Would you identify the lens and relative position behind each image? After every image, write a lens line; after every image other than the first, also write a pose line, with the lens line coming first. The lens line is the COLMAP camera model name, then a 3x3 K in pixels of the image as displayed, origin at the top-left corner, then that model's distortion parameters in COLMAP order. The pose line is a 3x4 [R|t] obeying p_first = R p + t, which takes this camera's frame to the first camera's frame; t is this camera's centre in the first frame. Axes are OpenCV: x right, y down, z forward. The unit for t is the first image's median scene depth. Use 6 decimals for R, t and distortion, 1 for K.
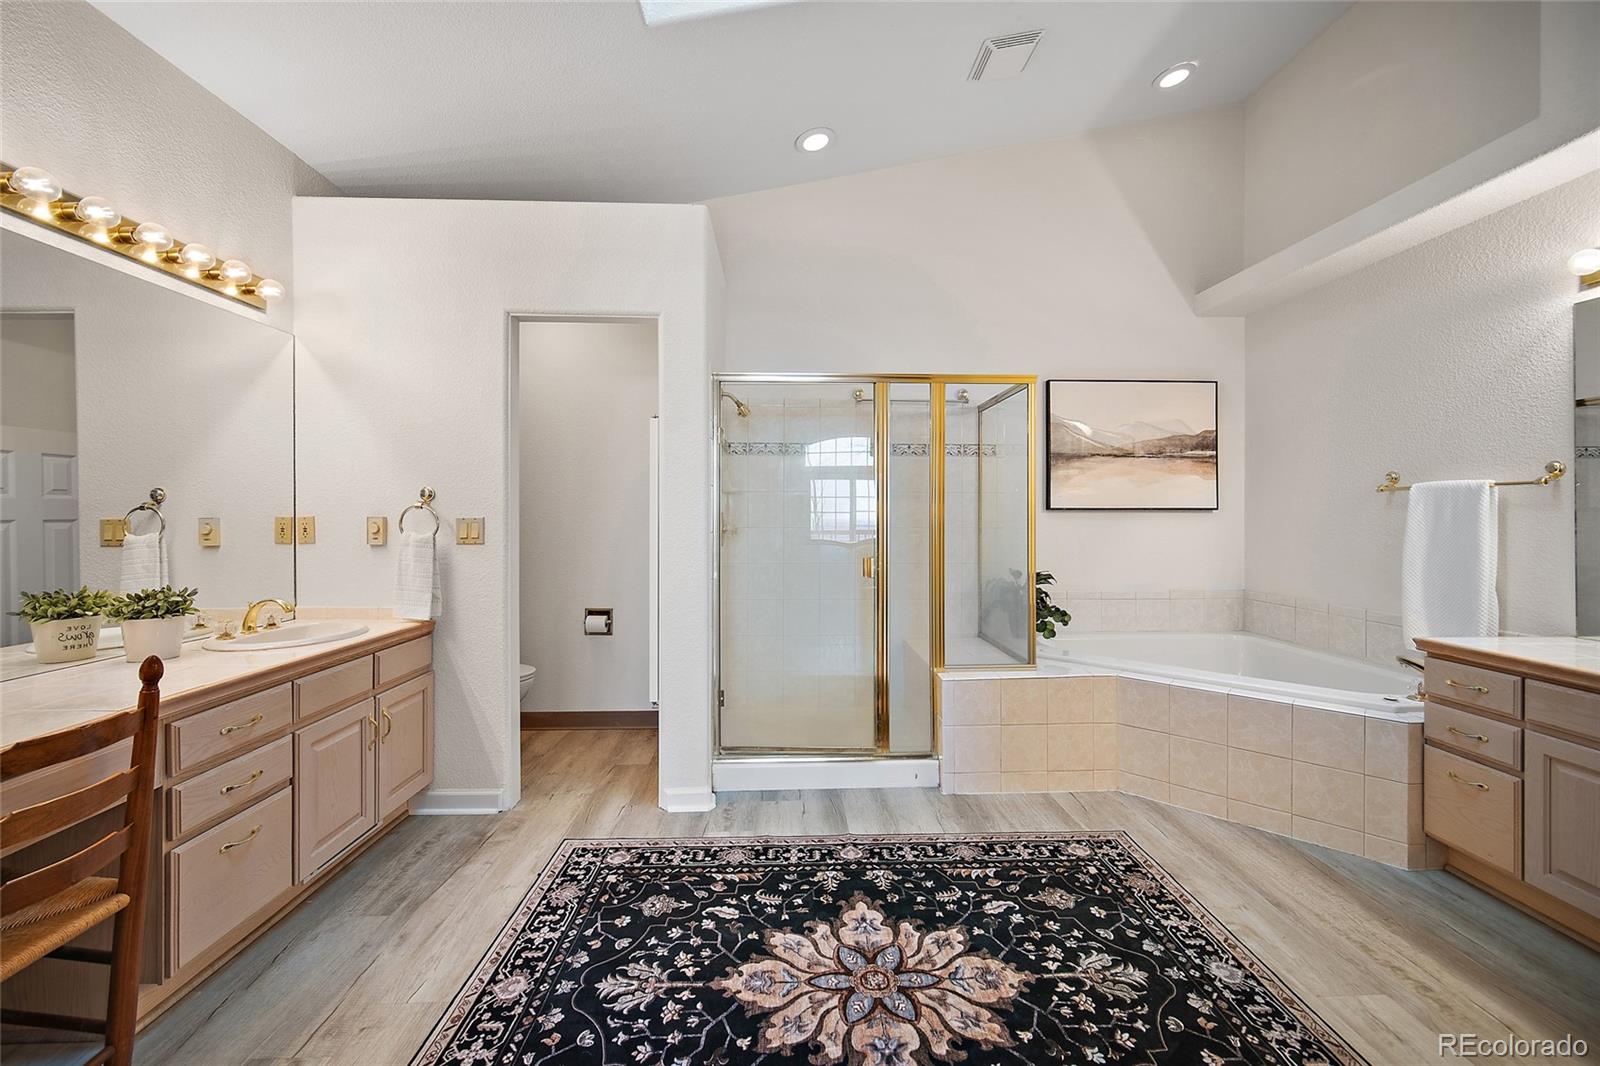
lens RADIAL K [[646.6, 0, 807.1], [0, 646.6, 504.7], [0, 0, 1]] dist [0.000041, -0.000043]
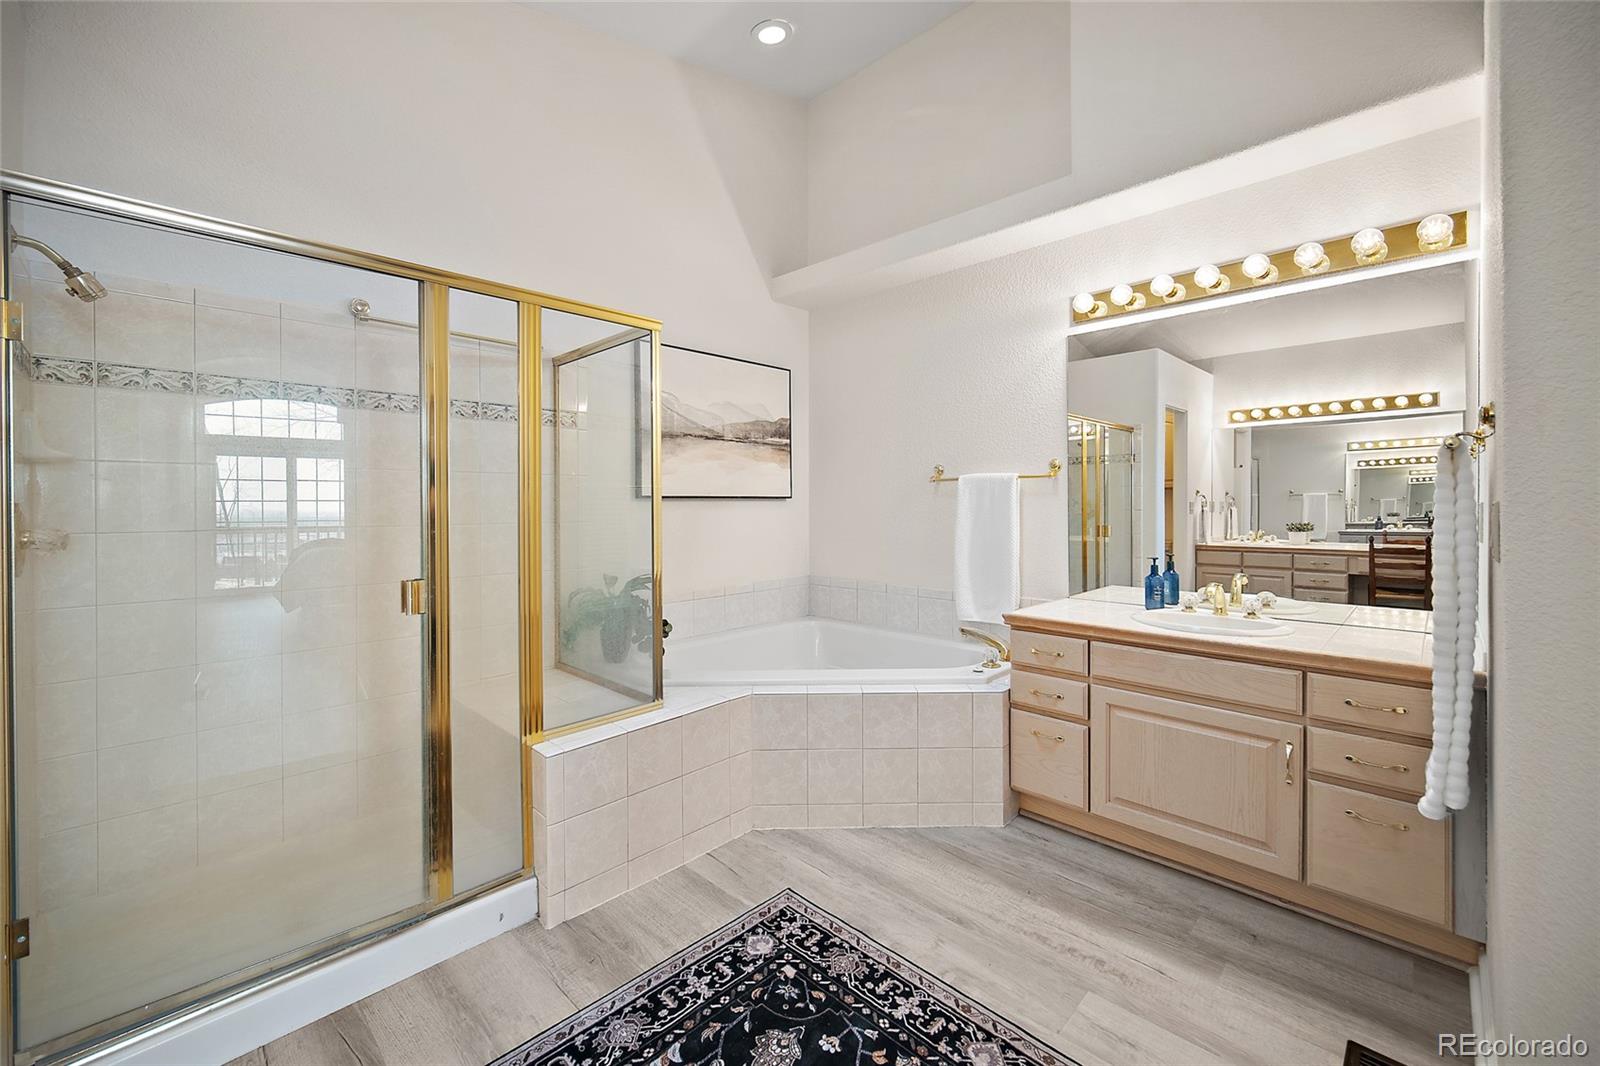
lens RADIAL K [[646.6, 0, 807.1], [0, 646.6, 504.7], [0, 0, 1]] dist [0.000041, -0.000043]
pose [[0.723713, -0.006073, 0.690074, -0.056349], [-0.004803, 0.999893, 0.013837, 0.005371], [-0.690084, -0.013328, 0.723607, 0.385033]]
